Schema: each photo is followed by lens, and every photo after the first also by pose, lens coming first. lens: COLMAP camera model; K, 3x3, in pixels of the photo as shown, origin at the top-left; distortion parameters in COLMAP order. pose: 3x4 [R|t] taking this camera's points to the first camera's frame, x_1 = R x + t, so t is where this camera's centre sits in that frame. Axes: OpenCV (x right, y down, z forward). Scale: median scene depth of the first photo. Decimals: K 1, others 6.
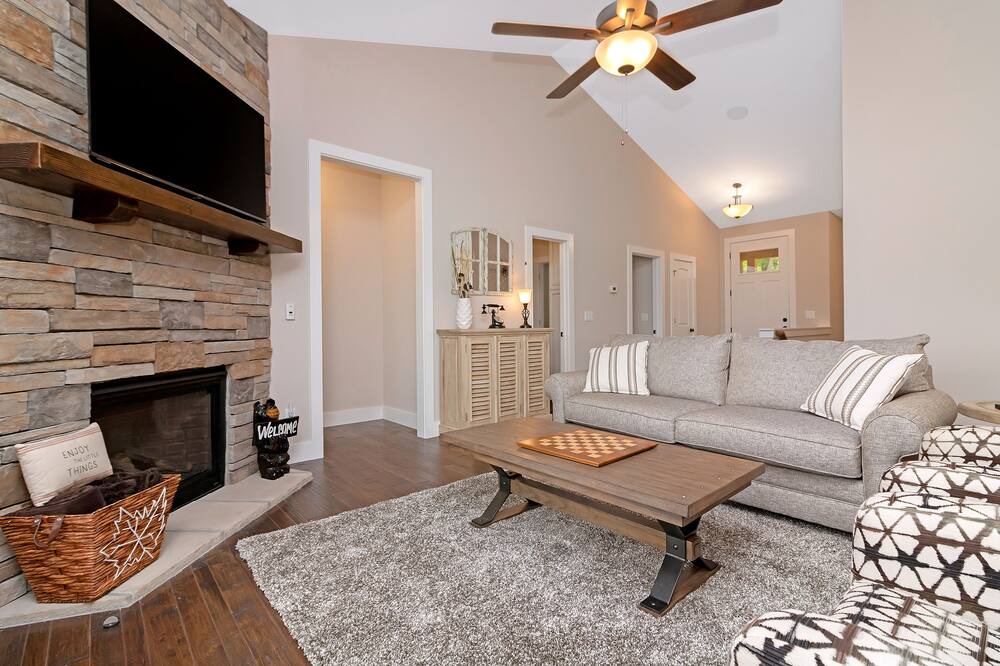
lens RADIAL K [[463.1, 0, 499.5], [0, 463.1, 326.3], [0, 0, 1]] dist [-0.001933, 0.000170]
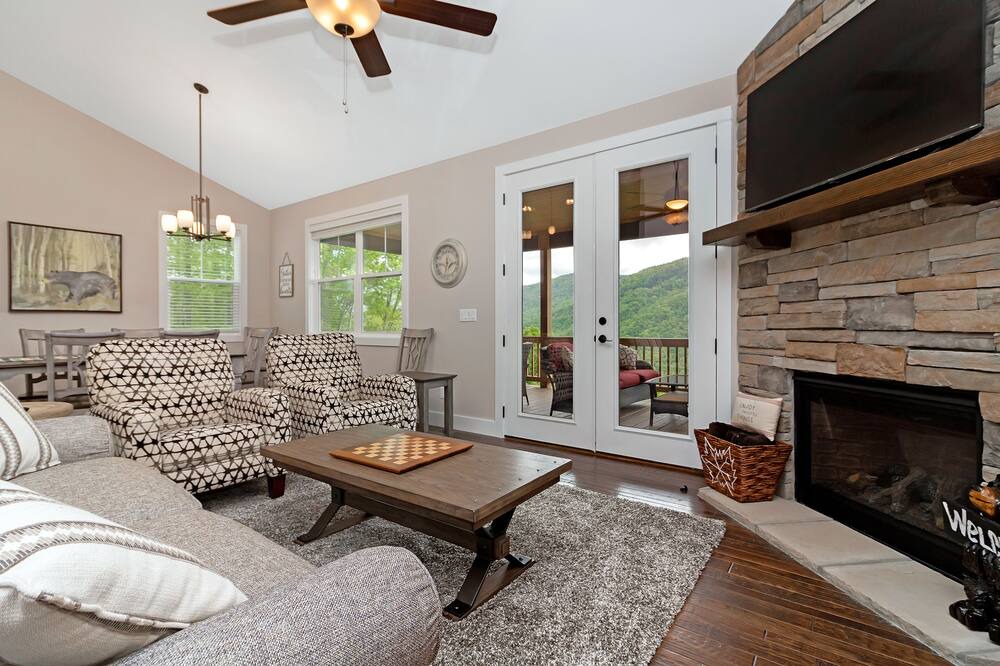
lens RADIAL K [[463.1, 0, 499.5], [0, 463.1, 326.3], [0, 0, 1]] dist [-0.001933, 0.000170]
pose [[-0.979677, 0.009950, -0.200334, 0.154368], [0.009070, 0.999945, 0.005309, -0.011412], [0.200376, 0.003384, -0.979713, 1.724677]]
